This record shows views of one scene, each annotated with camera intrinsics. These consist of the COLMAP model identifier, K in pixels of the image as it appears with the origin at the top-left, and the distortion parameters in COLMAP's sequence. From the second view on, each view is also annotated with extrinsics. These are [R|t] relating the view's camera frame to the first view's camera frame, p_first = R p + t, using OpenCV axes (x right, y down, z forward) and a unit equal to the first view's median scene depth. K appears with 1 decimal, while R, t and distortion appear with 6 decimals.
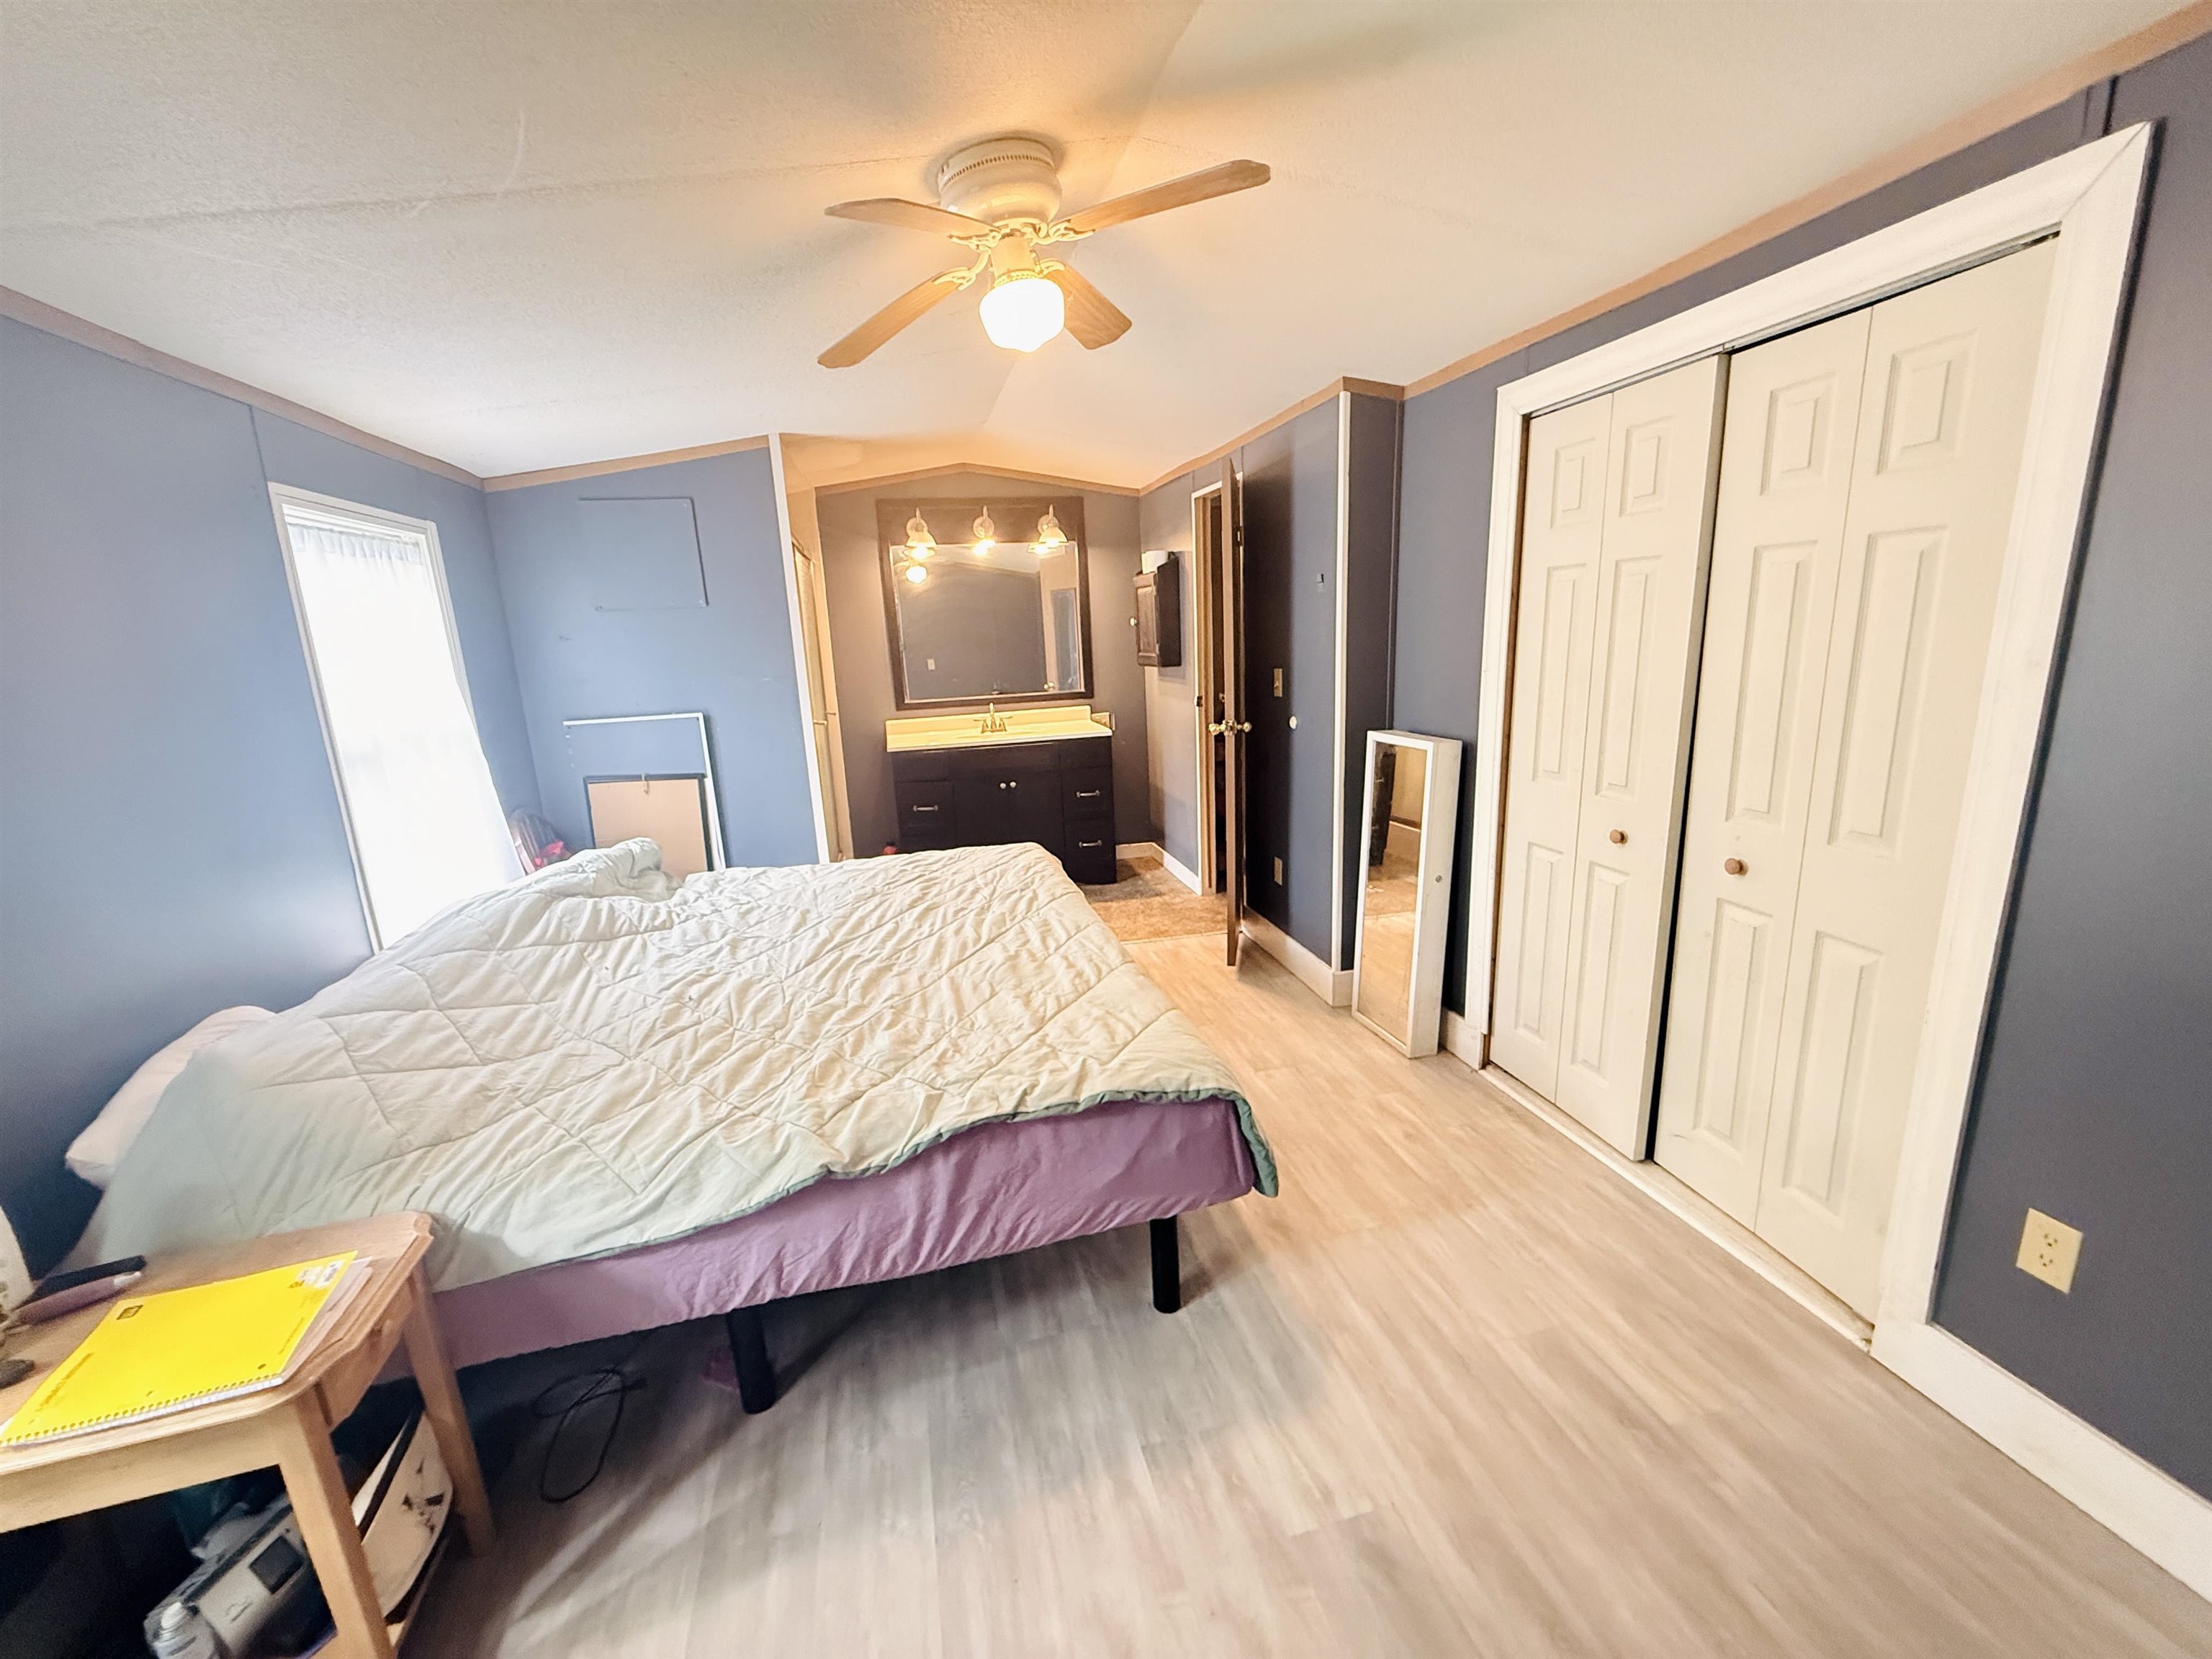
lens RADIAL K [[887.6, 0, 1106.0], [0, 887.6, 829.5], [0, 0, 1]] dist [0.000383, 0.000051]
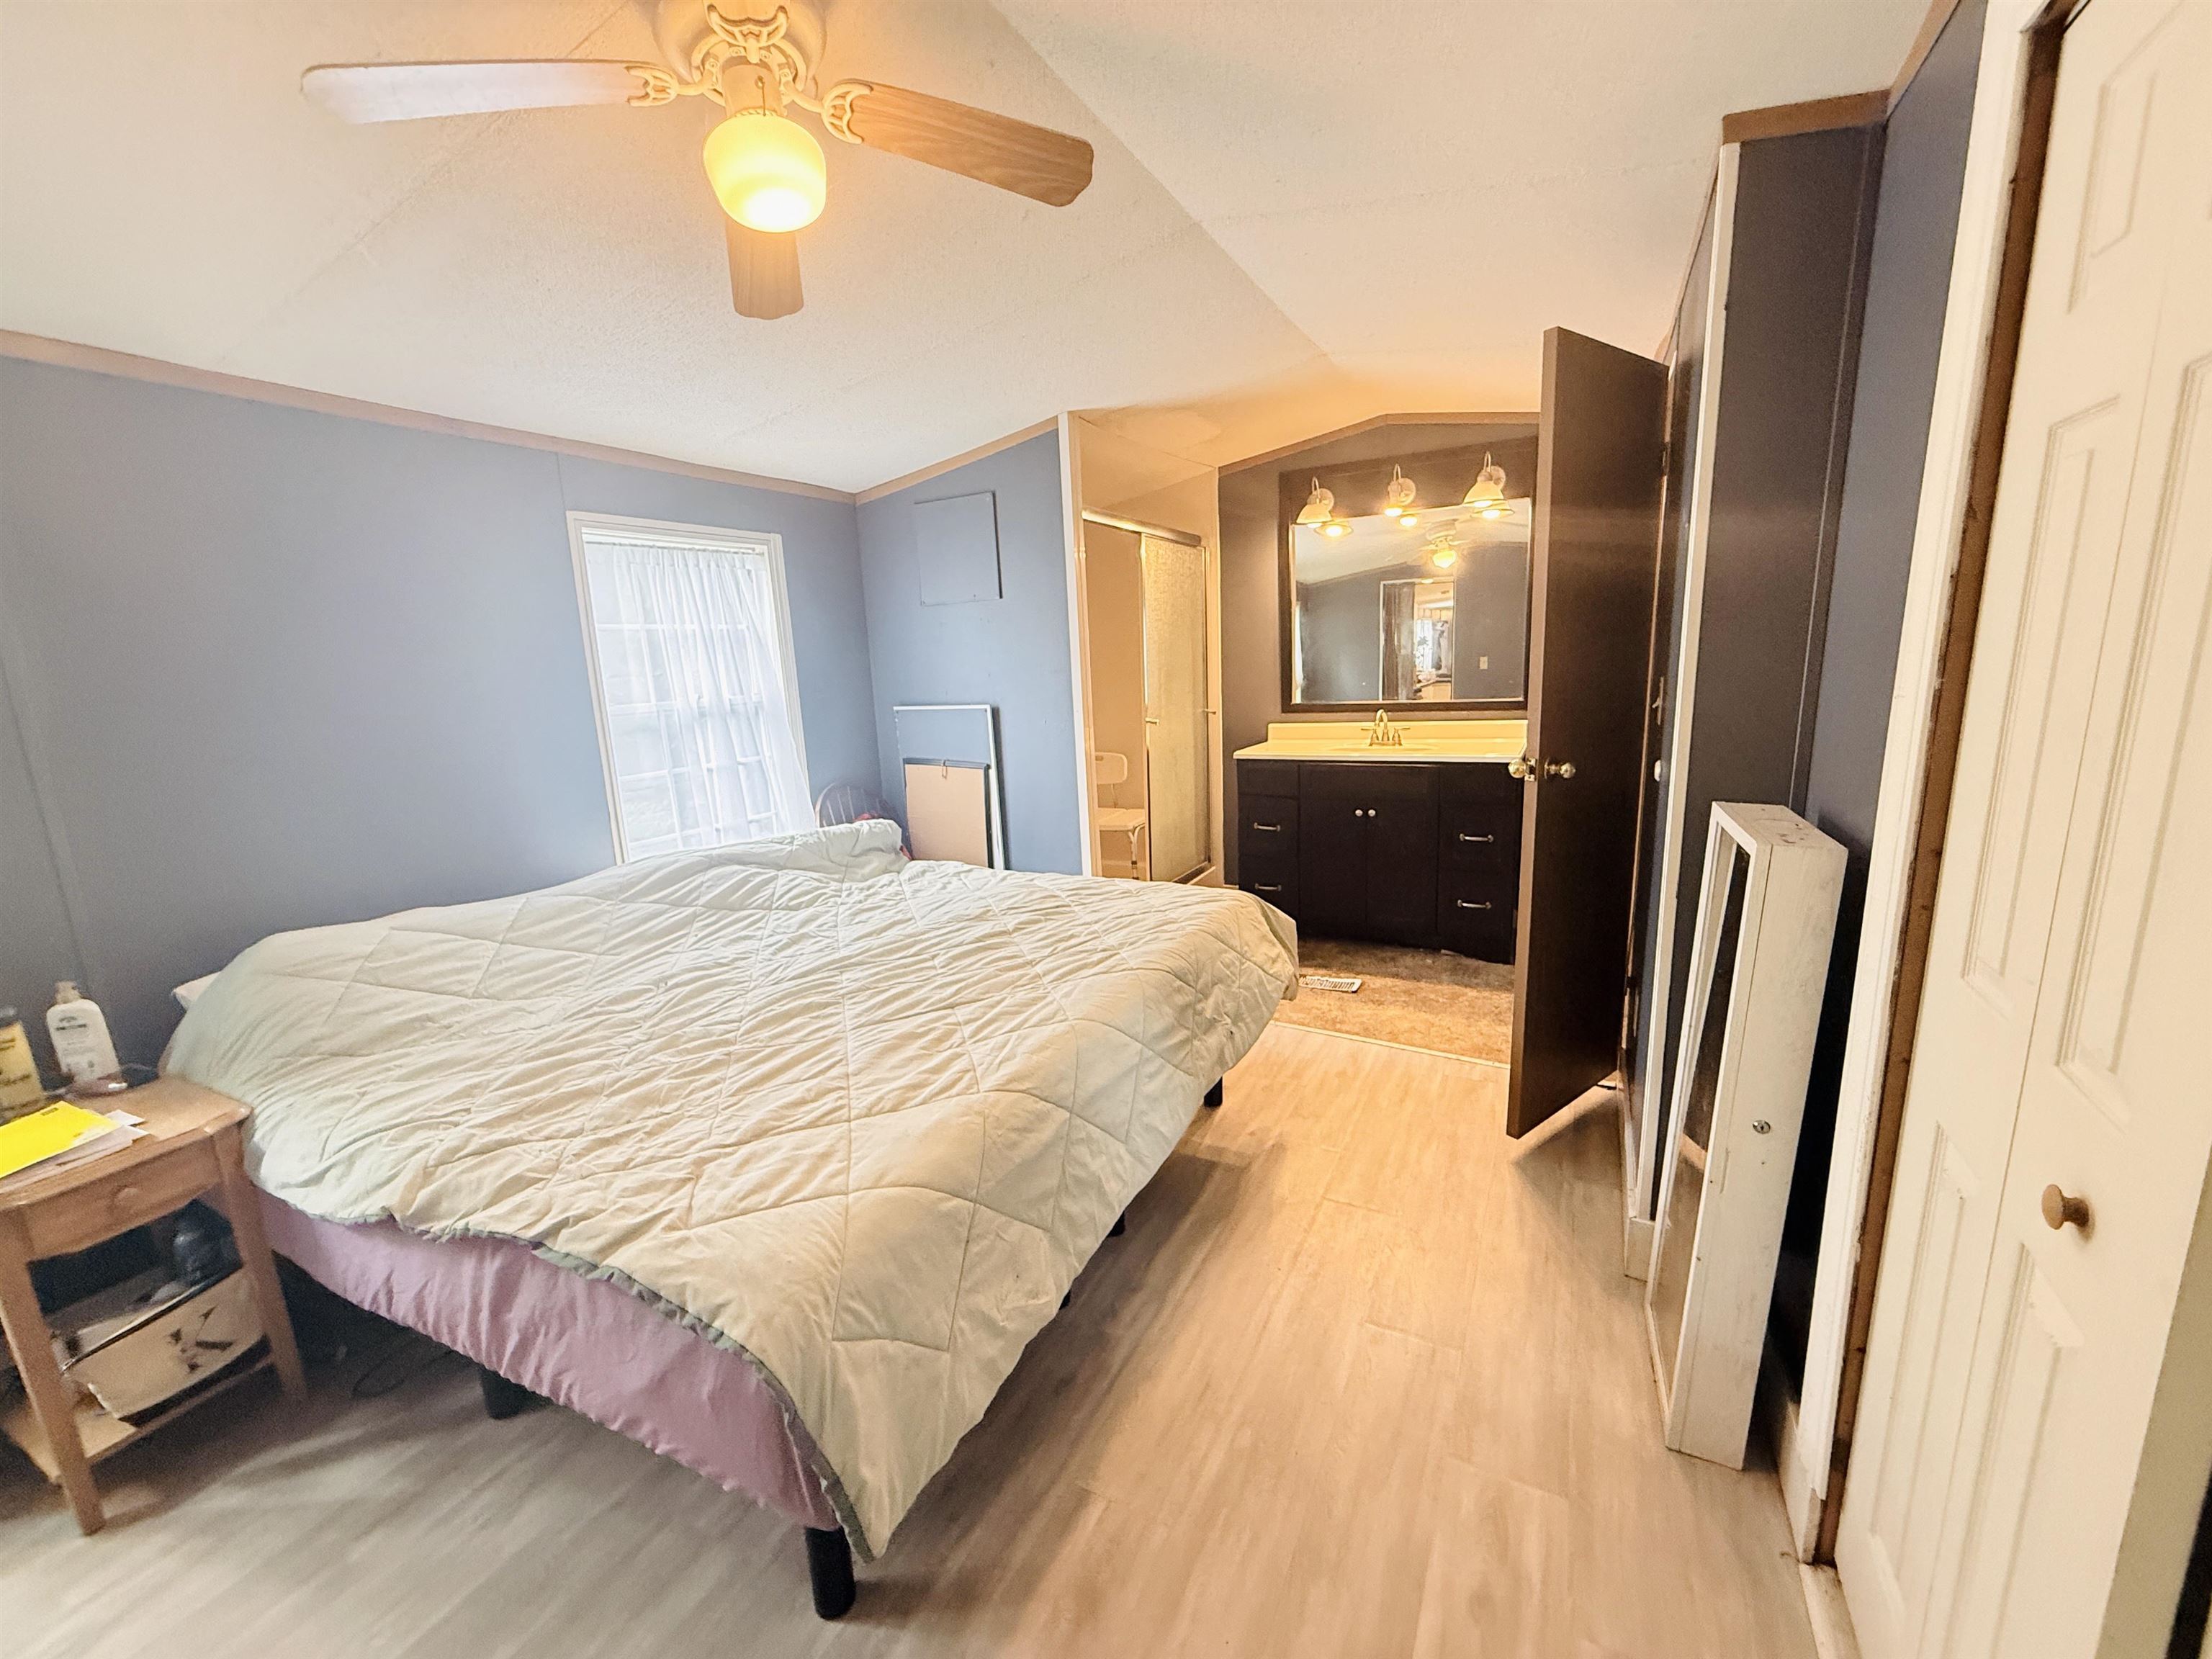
lens RADIAL K [[887.6, 0, 1106.0], [0, 887.6, 829.5], [0, 0, 1]] dist [0.000383, 0.000051]
pose [[0.745200, 0.139410, -0.652105, 0.430587], [-0.135613, 0.989150, 0.056491, -0.087473], [0.652905, 0.046337, 0.756021, 0.433921]]
